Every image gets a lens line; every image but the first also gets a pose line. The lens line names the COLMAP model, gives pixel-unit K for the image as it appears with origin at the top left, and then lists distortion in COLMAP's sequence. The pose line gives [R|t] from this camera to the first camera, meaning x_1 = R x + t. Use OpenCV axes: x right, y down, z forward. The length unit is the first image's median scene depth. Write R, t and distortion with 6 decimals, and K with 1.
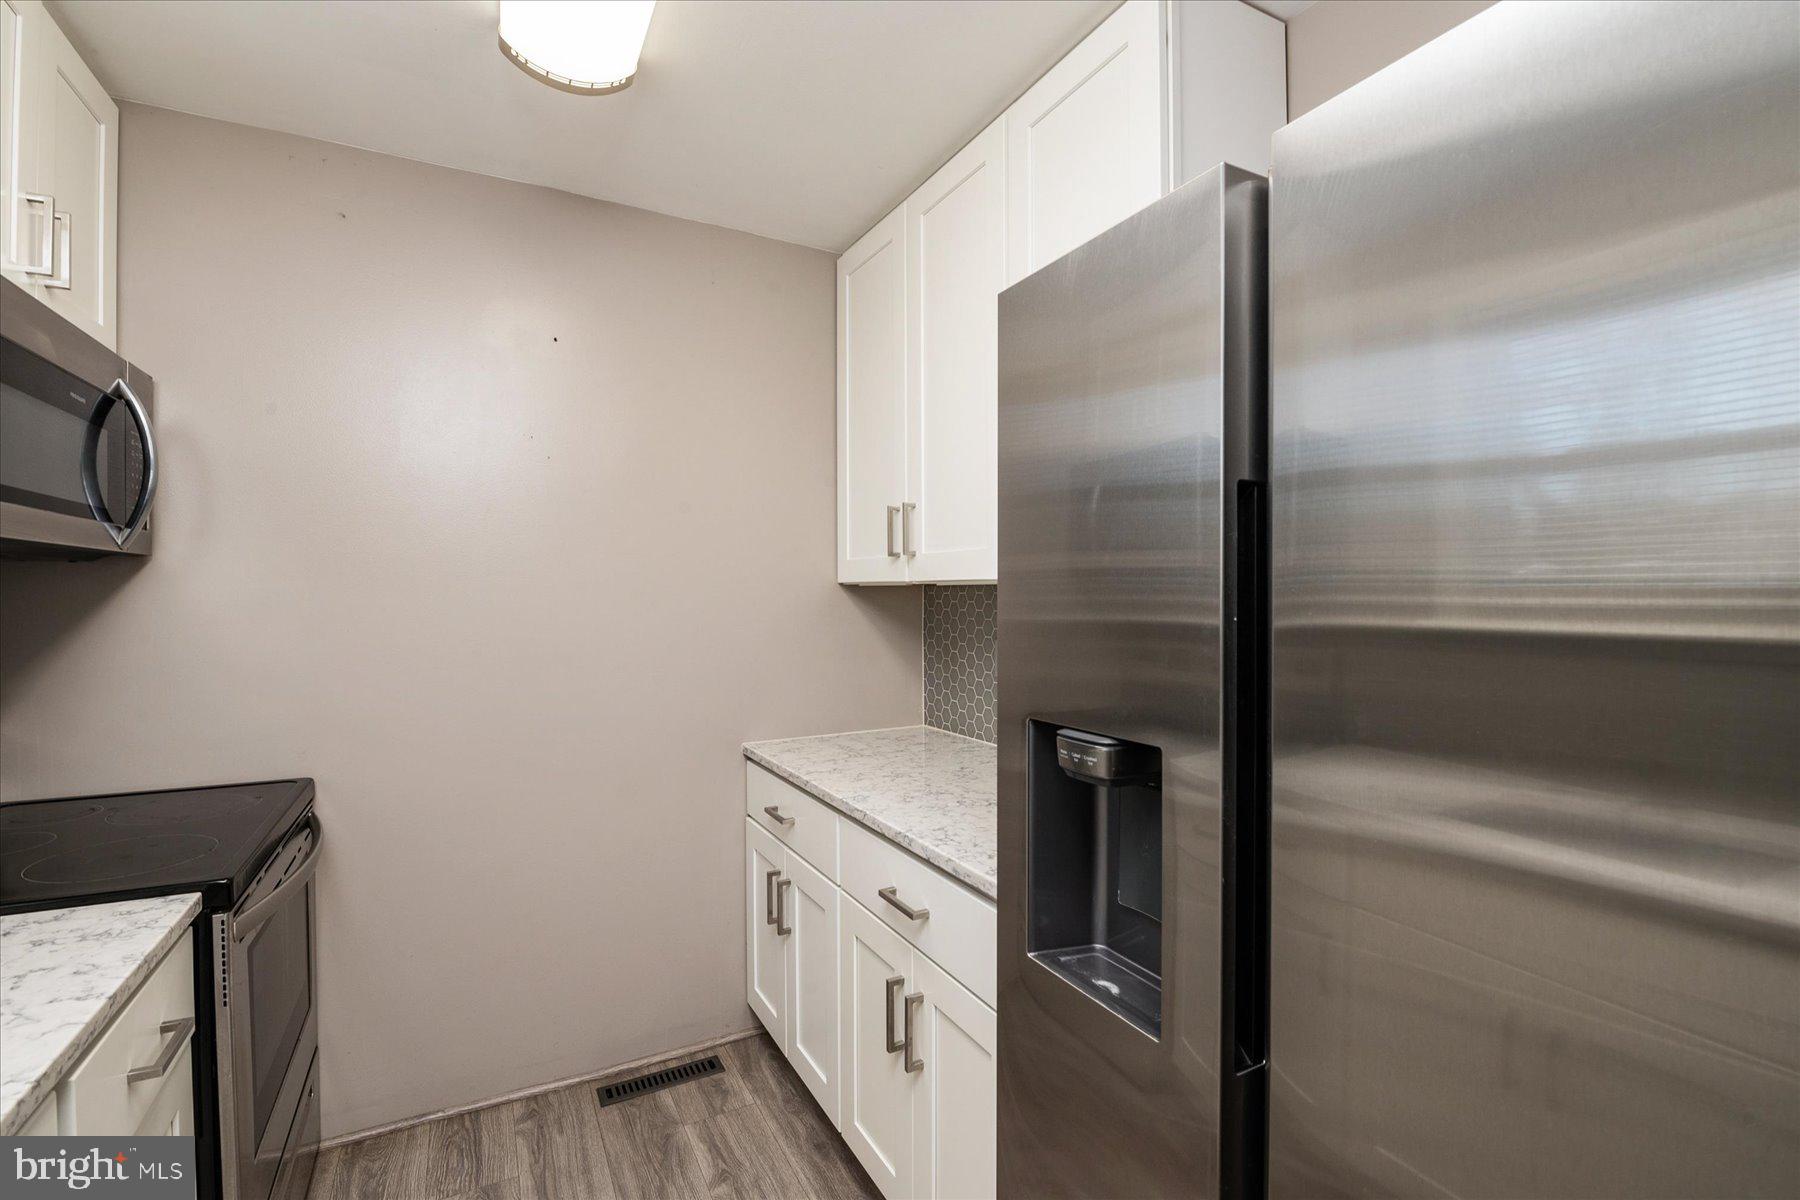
lens RADIAL K [[798.5, 0, 900.0], [0, 798.5, 600.0], [0, 0, 1]] dist [-0.000060, -0.010888]
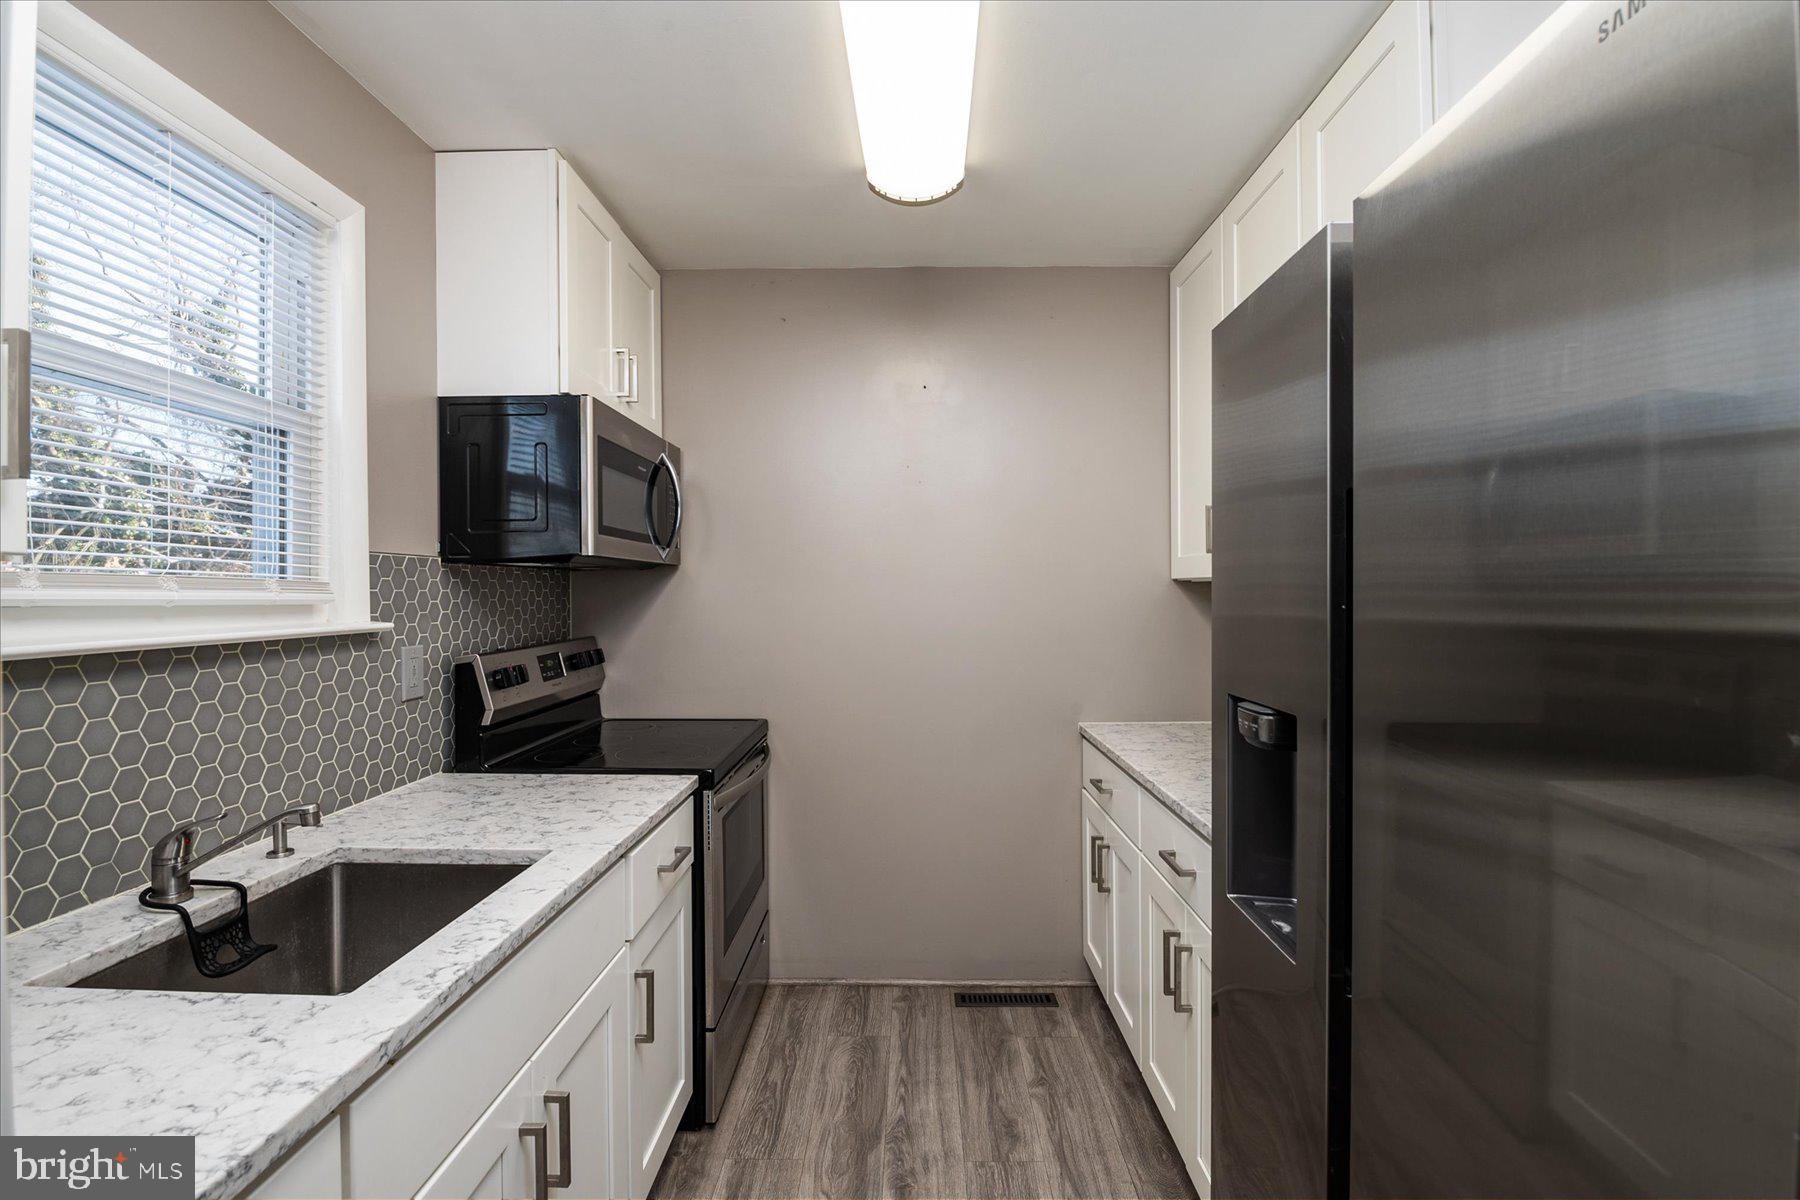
lens RADIAL K [[828.4, 0, 900.0], [0, 828.4, 600.0], [0, 0, 1]] dist [0.003281, -0.014982]
pose [[0.869099, 0.002804, -0.494631, 0.194681], [-0.001221, 0.999993, 0.003524, 0.004432], [0.494637, -0.002459, 0.869096, -0.165232]]
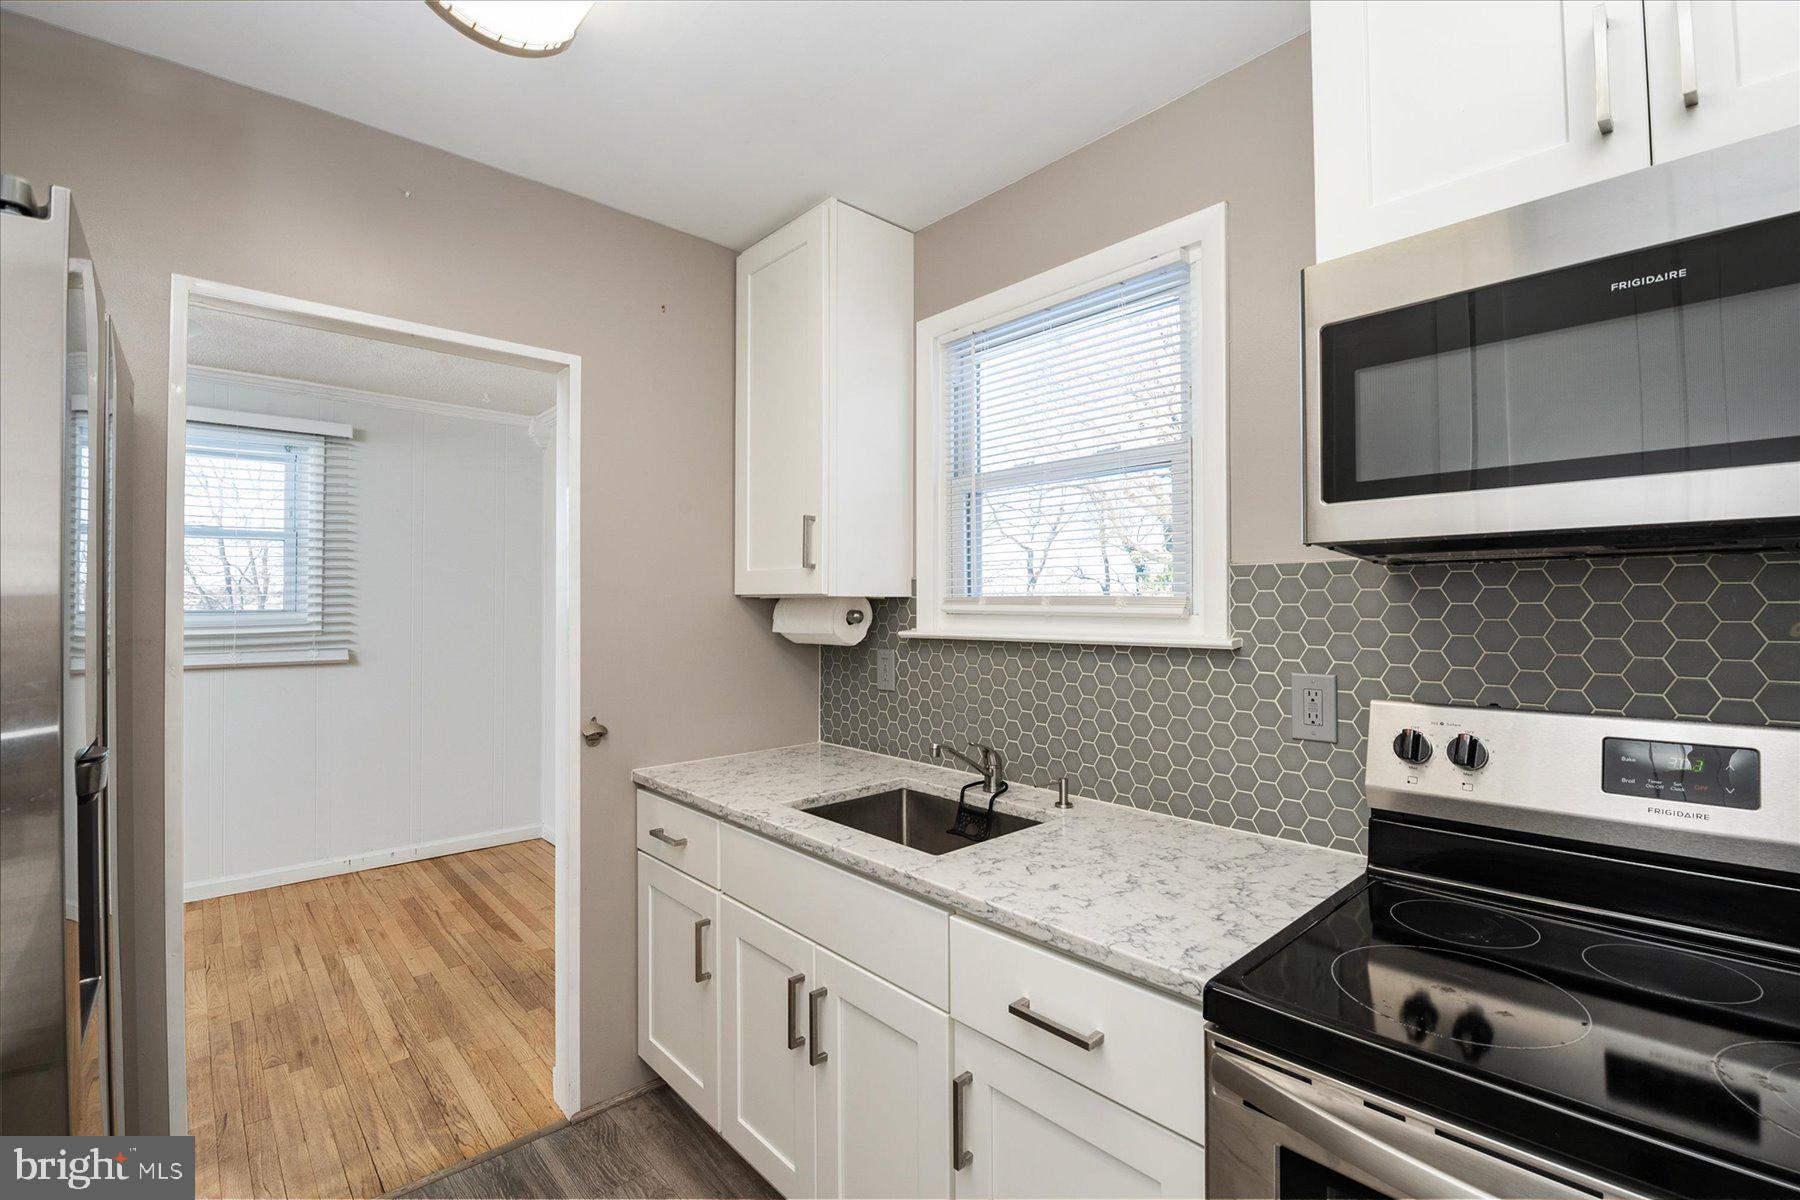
lens RADIAL K [[738.9, 0, 865.5], [0, 738.9, 599.6], [0, 0, 1]] dist [0.001428, 0.000140]
pose [[-0.973222, 0.001495, -0.229864, -0.234716], [0.001492, 0.999999, 0.000187, -0.008874], [0.229864, -0.000161, -0.973223, 1.030076]]
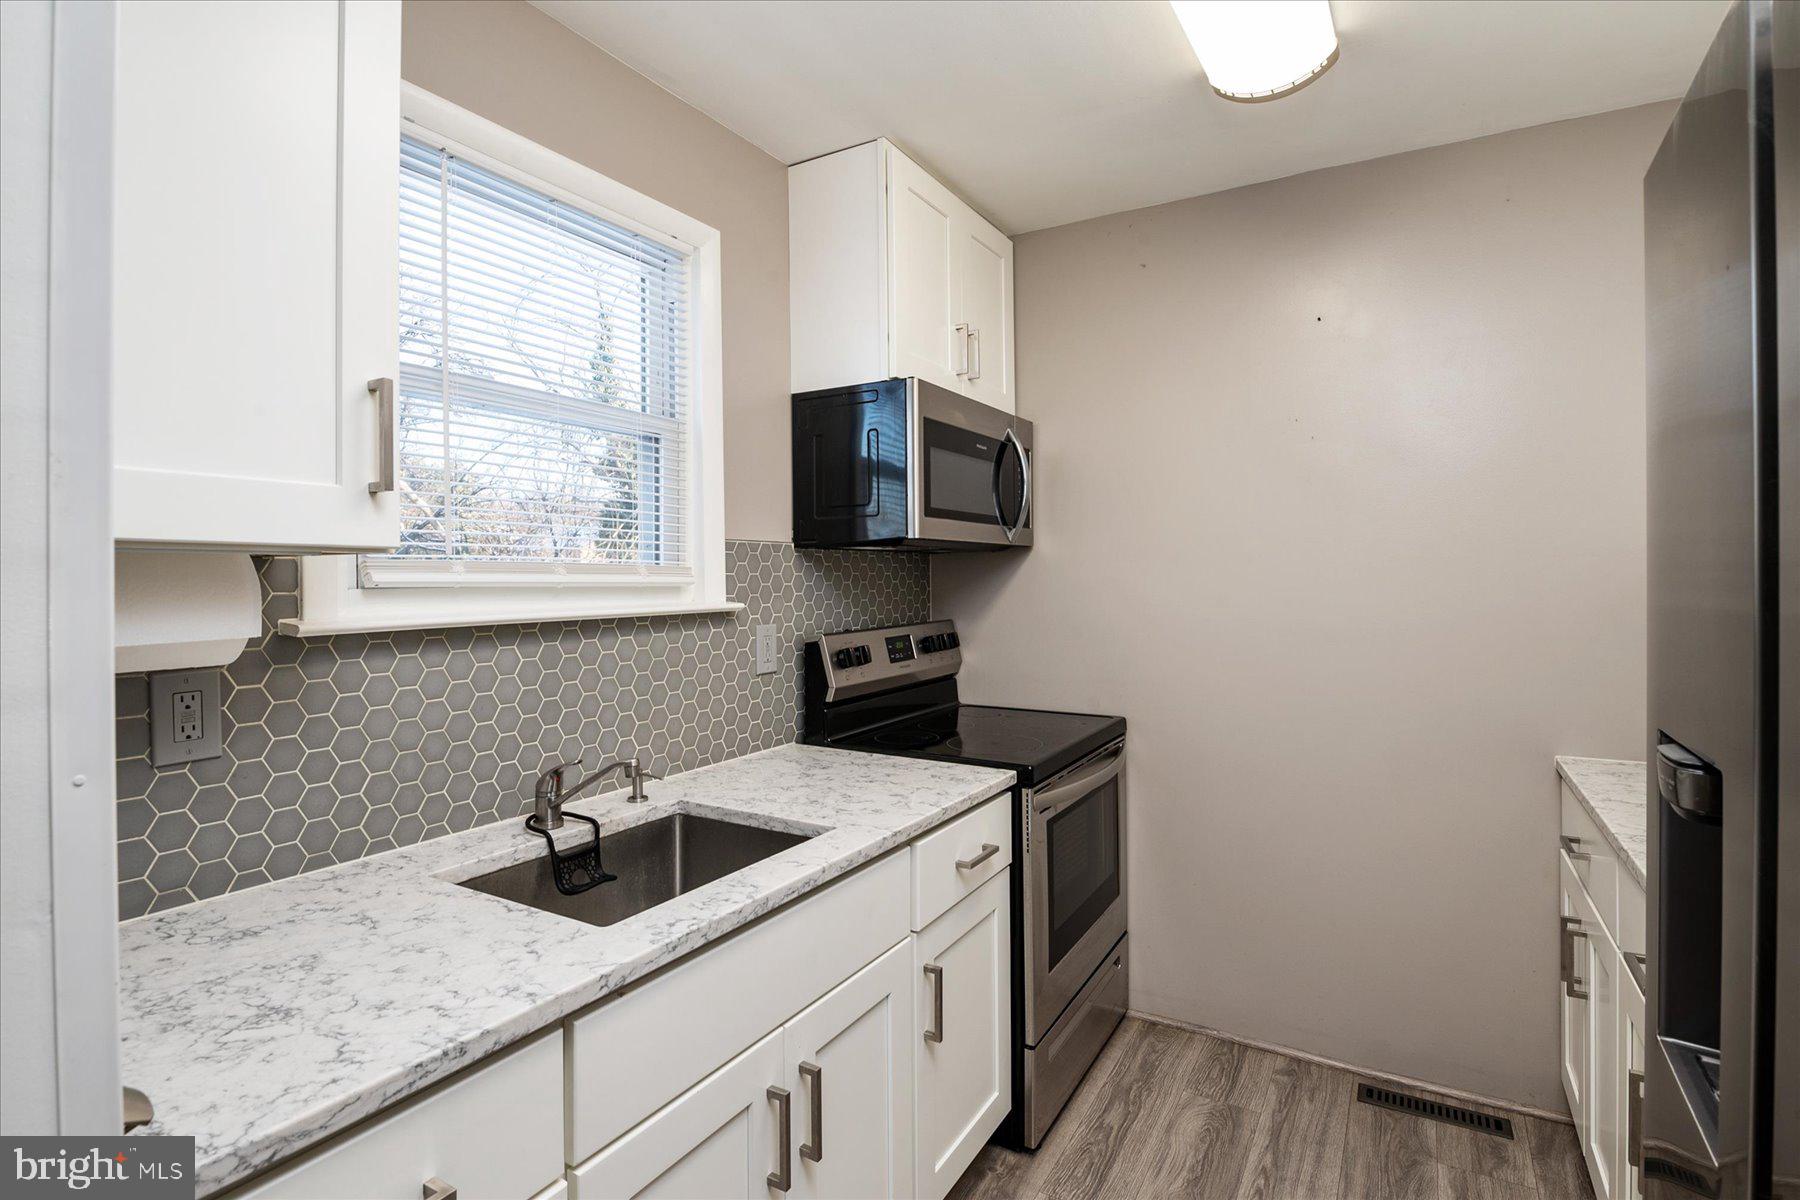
lens RADIAL K [[895.0, 0, 898.5], [0, 895.0, 582.1], [0, 0, 1]] dist [0.003436, -0.010344]
pose [[0.506362, 0.003776, -0.862312, 0.298121], [-0.001371, 0.999993, 0.003574, 0.003251], [0.862320, -0.000627, 0.506364, -0.034006]]
